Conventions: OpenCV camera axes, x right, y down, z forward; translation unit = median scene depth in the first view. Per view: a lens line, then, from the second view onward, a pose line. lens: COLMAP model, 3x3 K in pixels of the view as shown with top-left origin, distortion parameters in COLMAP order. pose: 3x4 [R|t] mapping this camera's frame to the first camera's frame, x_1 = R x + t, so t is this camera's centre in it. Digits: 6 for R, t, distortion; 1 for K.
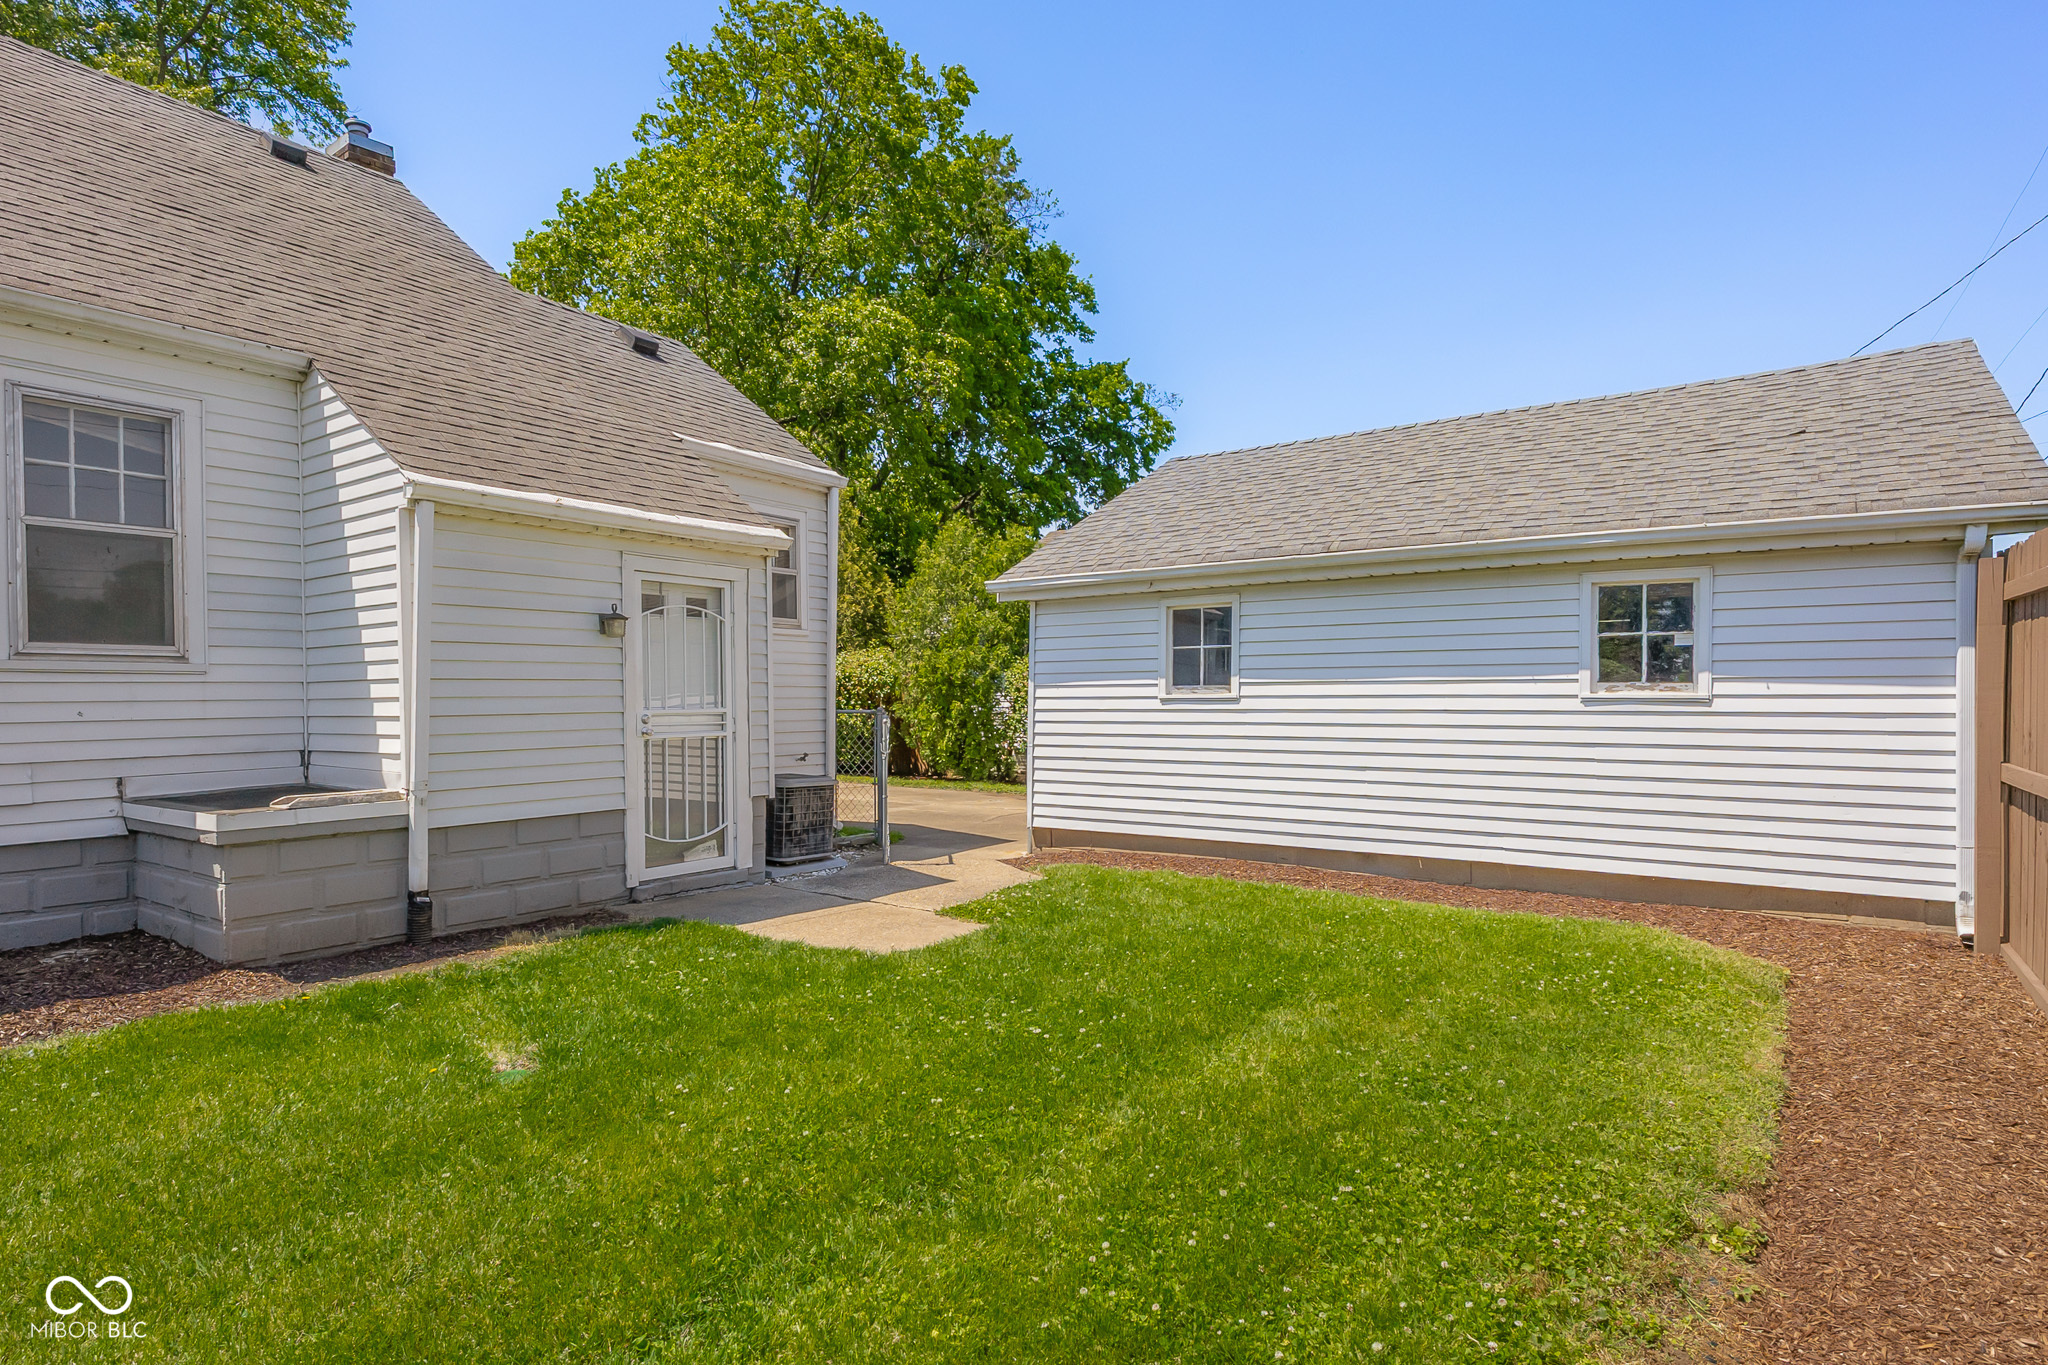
lens RADIAL K [[1043.6, 0, 1026.2], [0, 1043.6, 690.5], [0, 0, 1]] dist [0.001158, -0.004084]
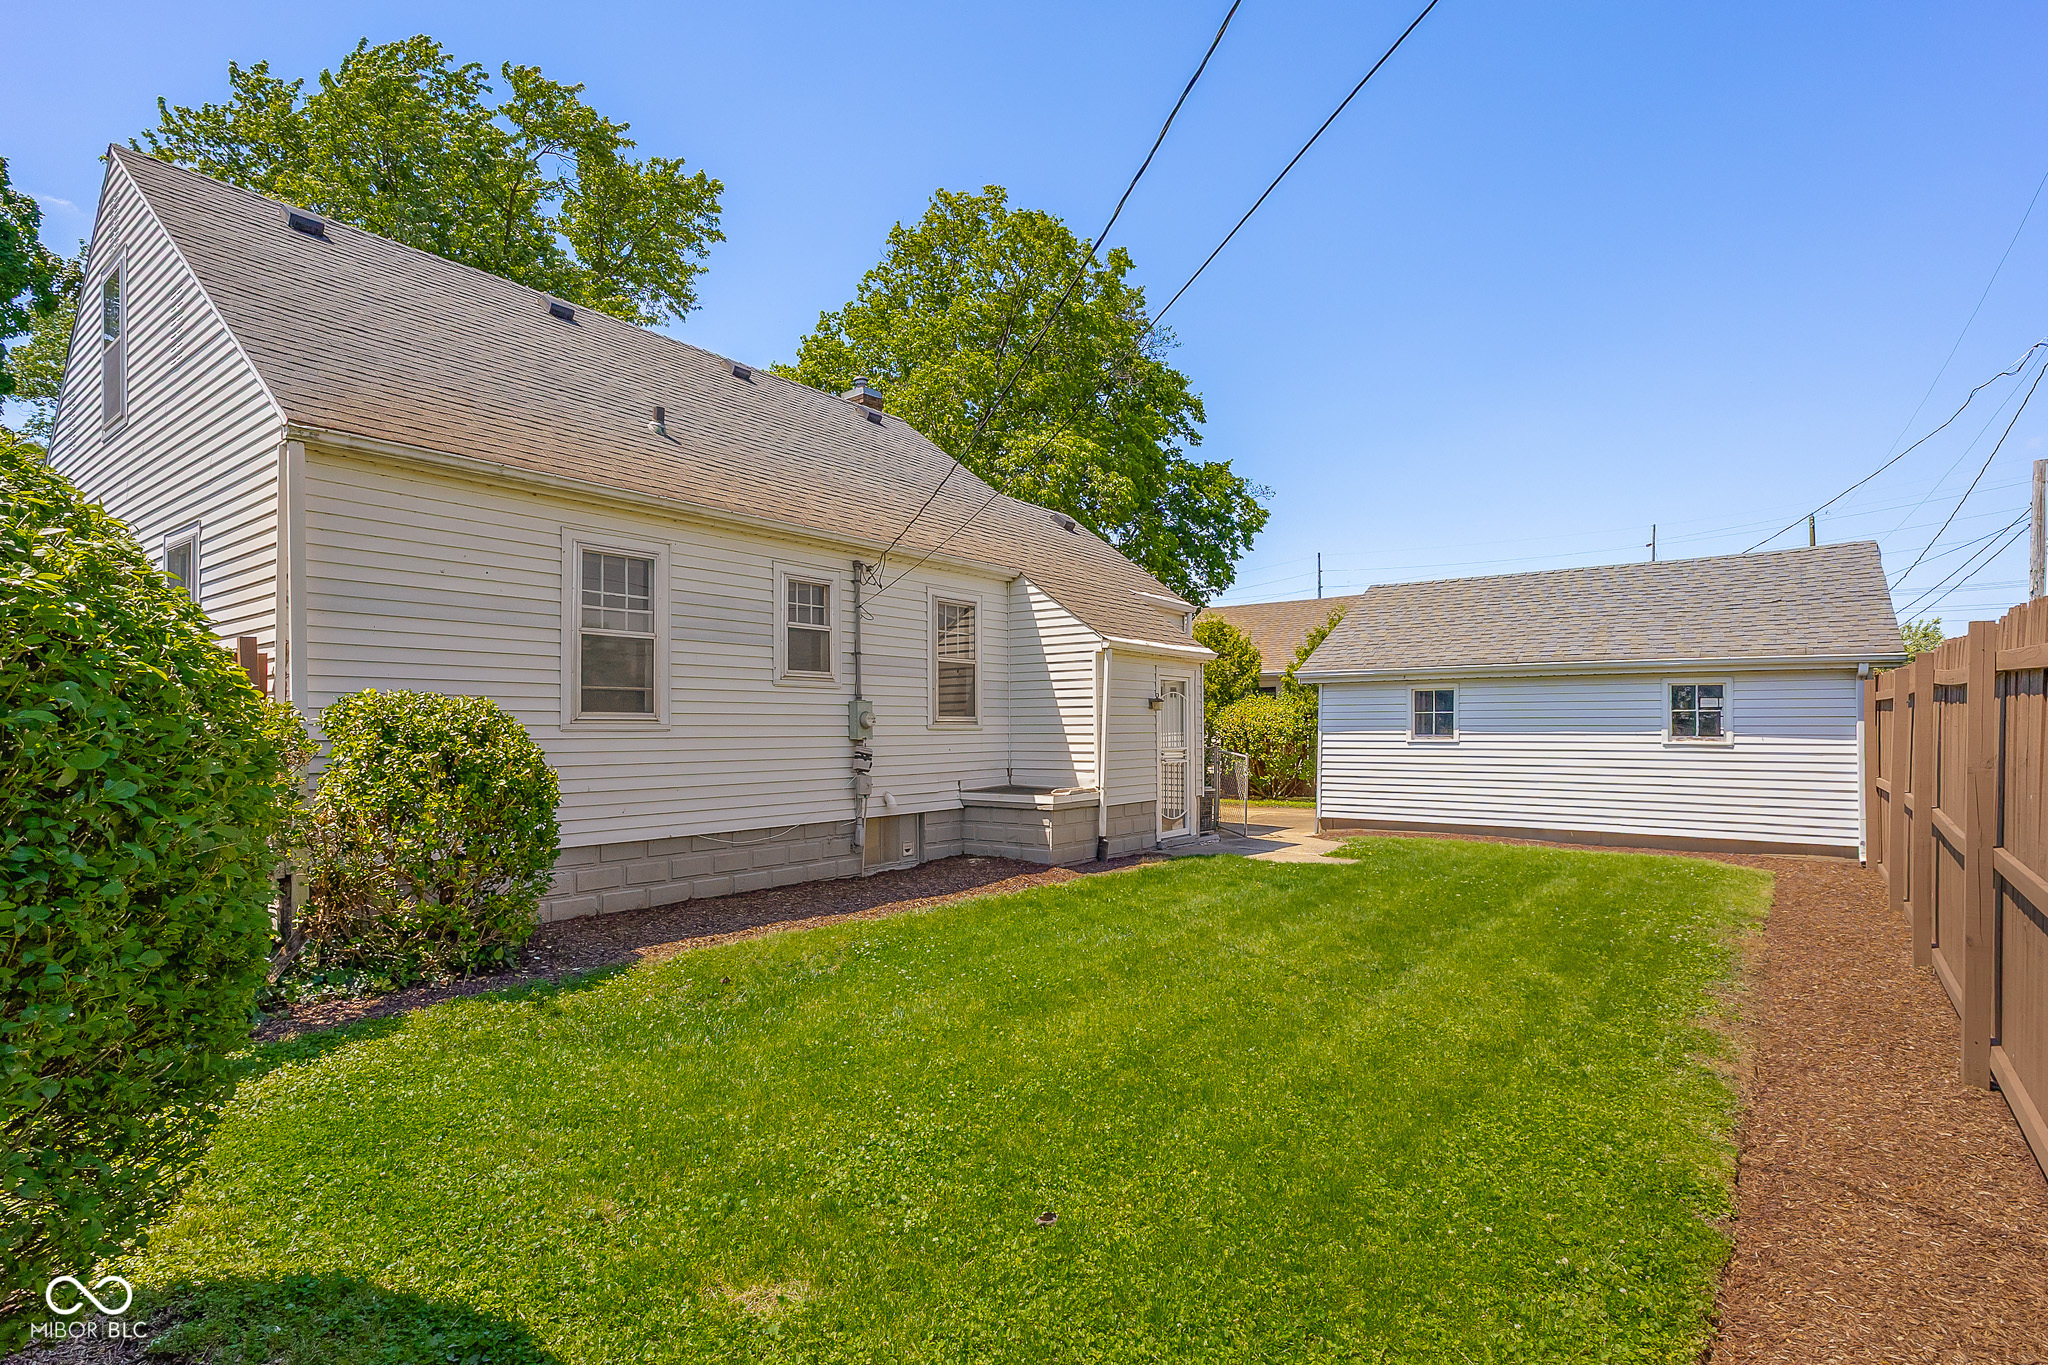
lens RADIAL K [[991.7, 0, 1022.1], [0, 991.7, 692.8], [0, 0, 1]] dist [-0.004681, -0.000107]
pose [[0.999726, 0.003494, -0.023161, -0.570302], [-0.004180, 0.999553, -0.029616, -0.026943], [0.023047, 0.029705, 0.999293, -0.797357]]
